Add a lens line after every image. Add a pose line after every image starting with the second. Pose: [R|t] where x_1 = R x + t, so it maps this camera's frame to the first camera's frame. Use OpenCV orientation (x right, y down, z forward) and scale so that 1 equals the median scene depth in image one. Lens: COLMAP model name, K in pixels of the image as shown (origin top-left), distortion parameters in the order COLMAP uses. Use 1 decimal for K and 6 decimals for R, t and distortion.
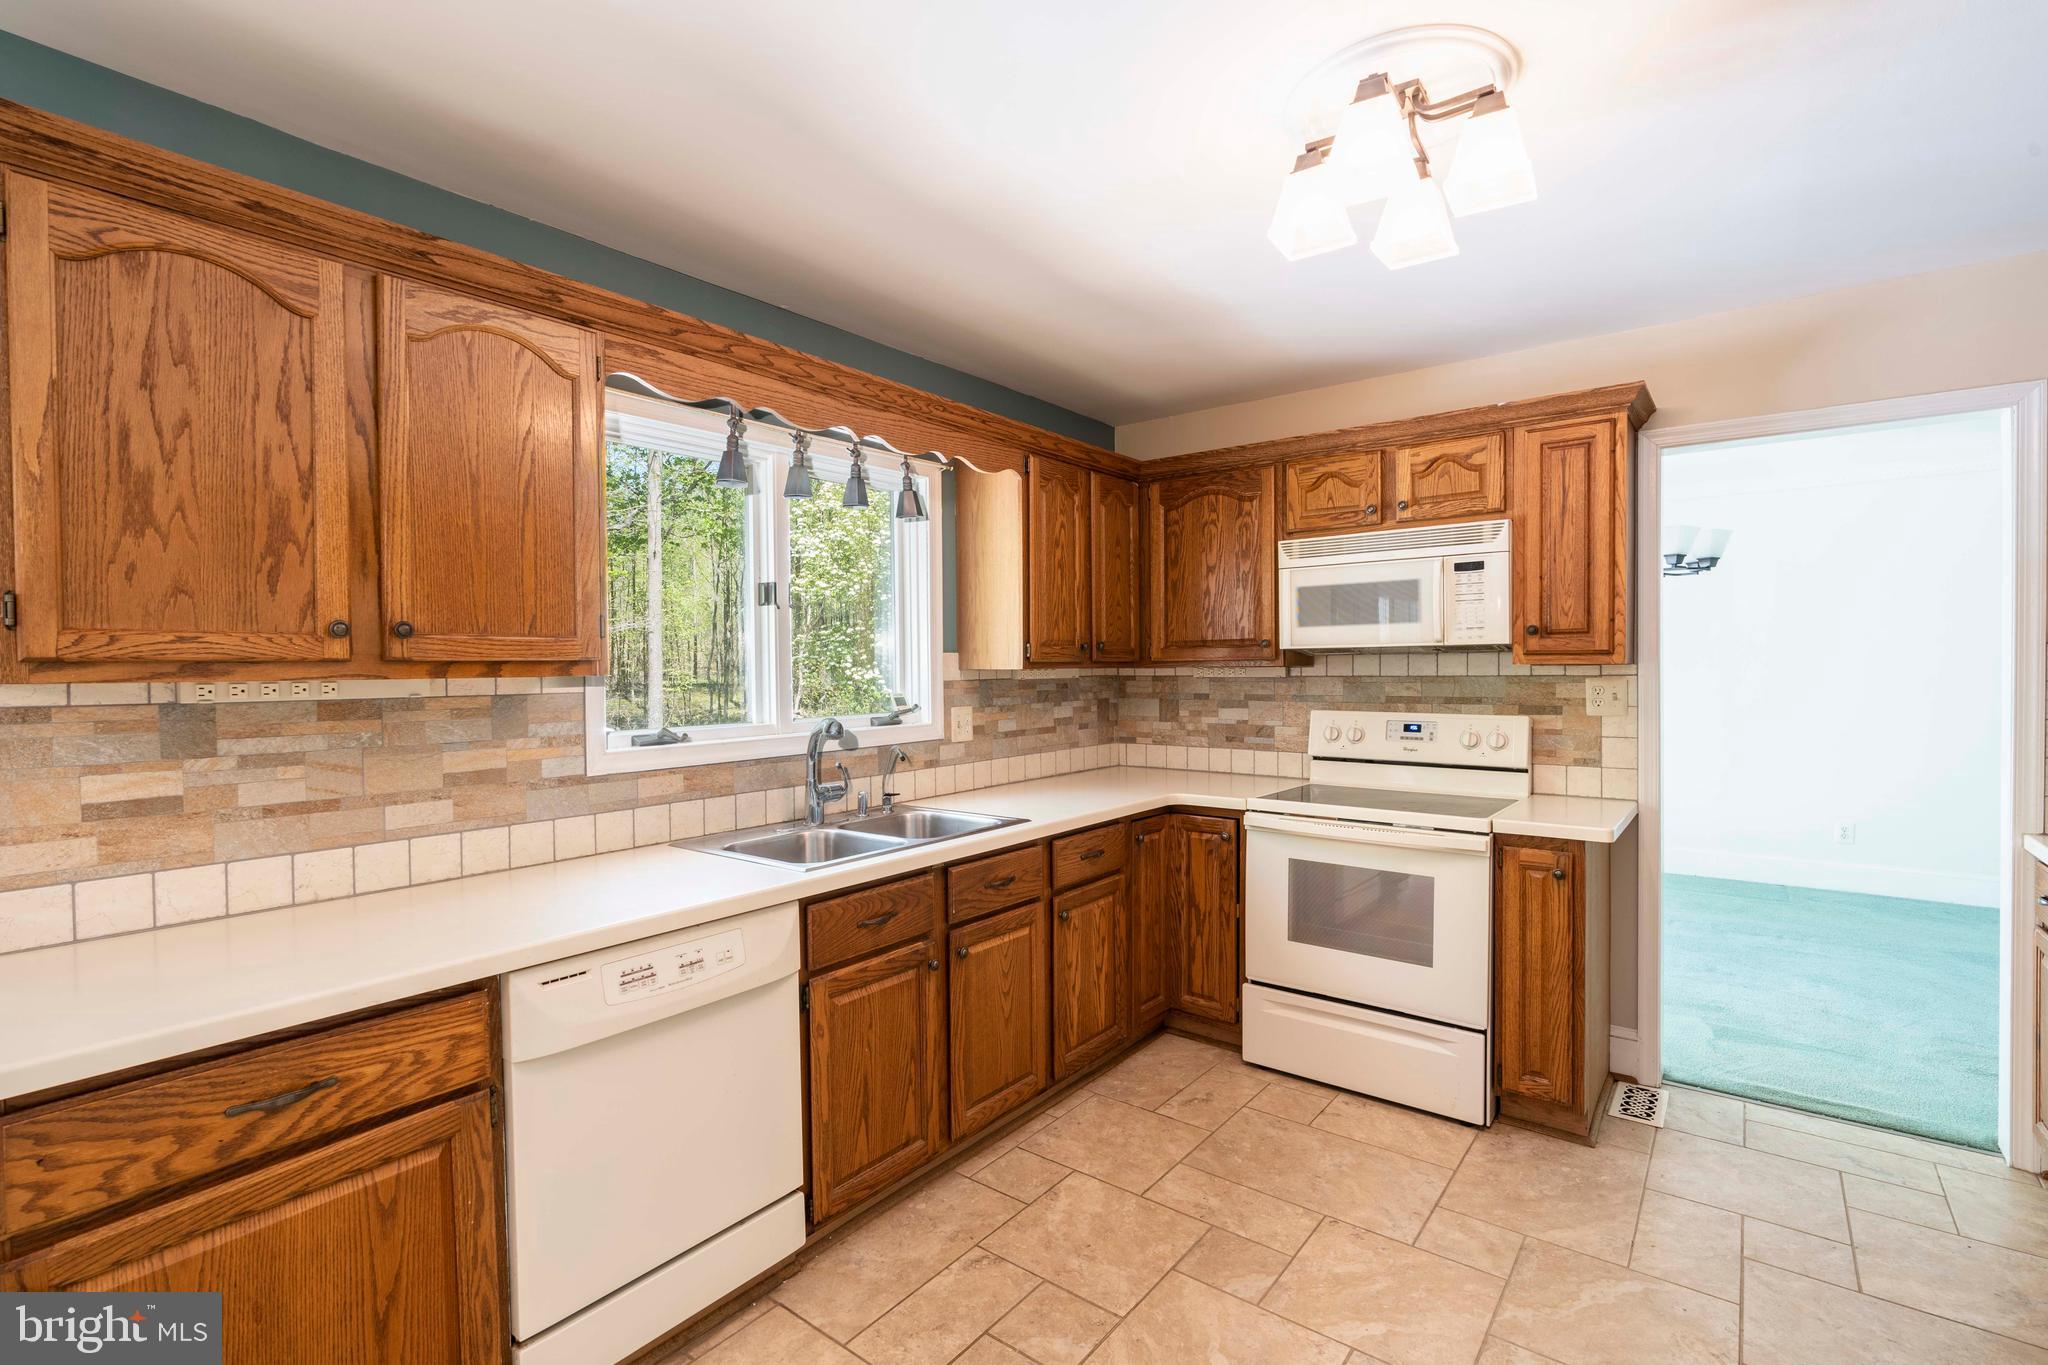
lens RADIAL K [[924.9, 0, 1025.8], [0, 924.9, 689.9], [0, 0, 1]] dist [-0.009570, 0.002693]
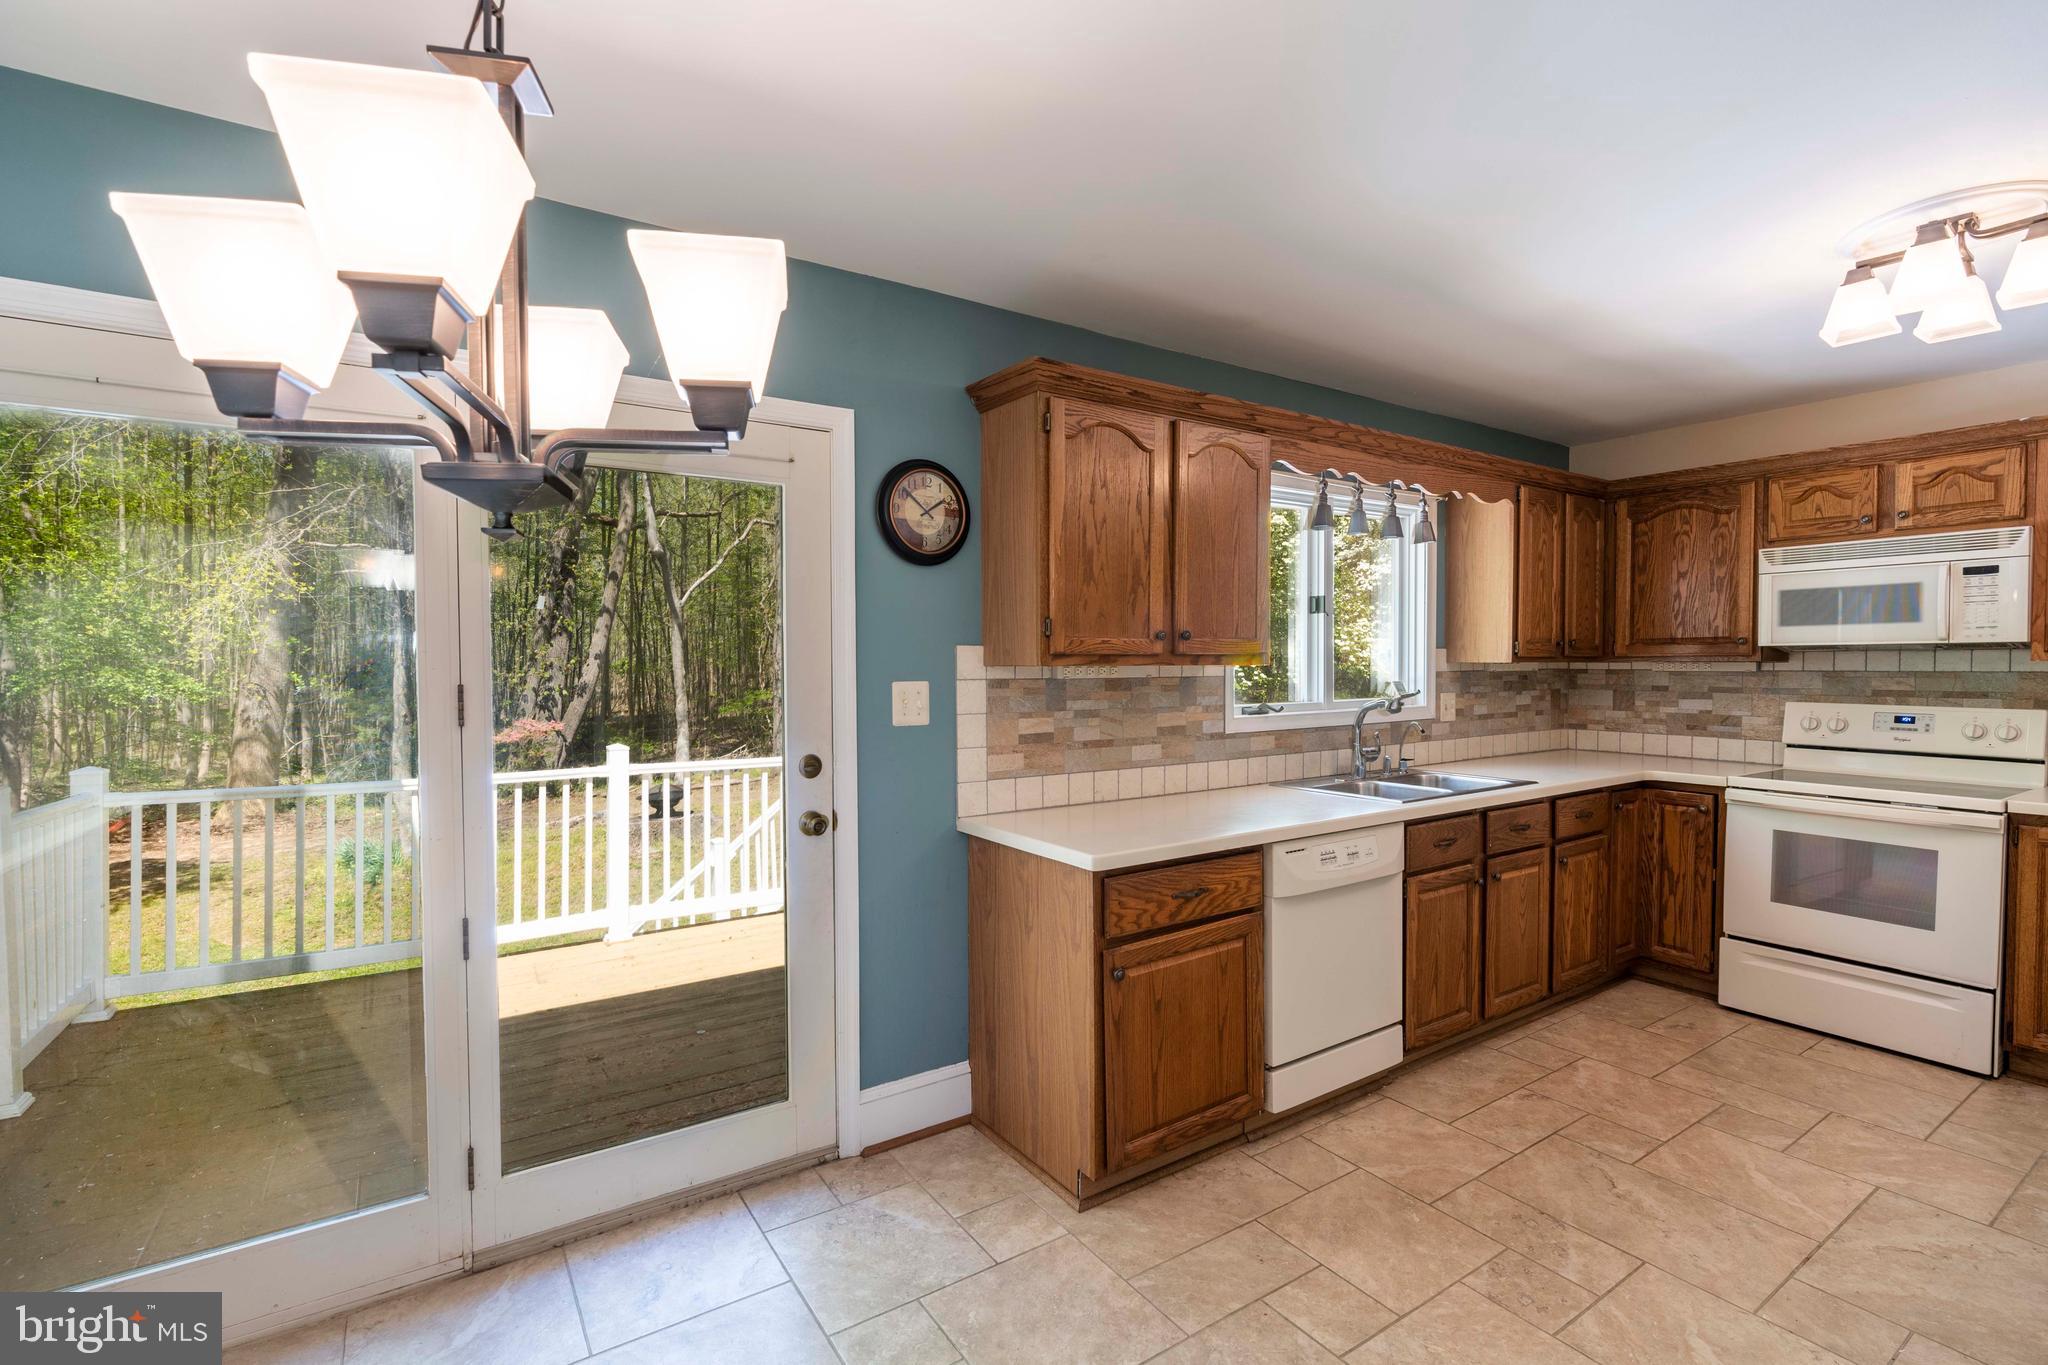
lens RADIAL K [[924.9, 0, 1025.8], [0, 924.9, 689.9], [0, 0, 1]] dist [-0.009570, 0.002693]
pose [[0.949746, 0.016043, -0.312609, -0.260393], [-0.013586, 0.999857, 0.010036, 0.011576], [0.312726, -0.005285, 0.949829, -0.398686]]
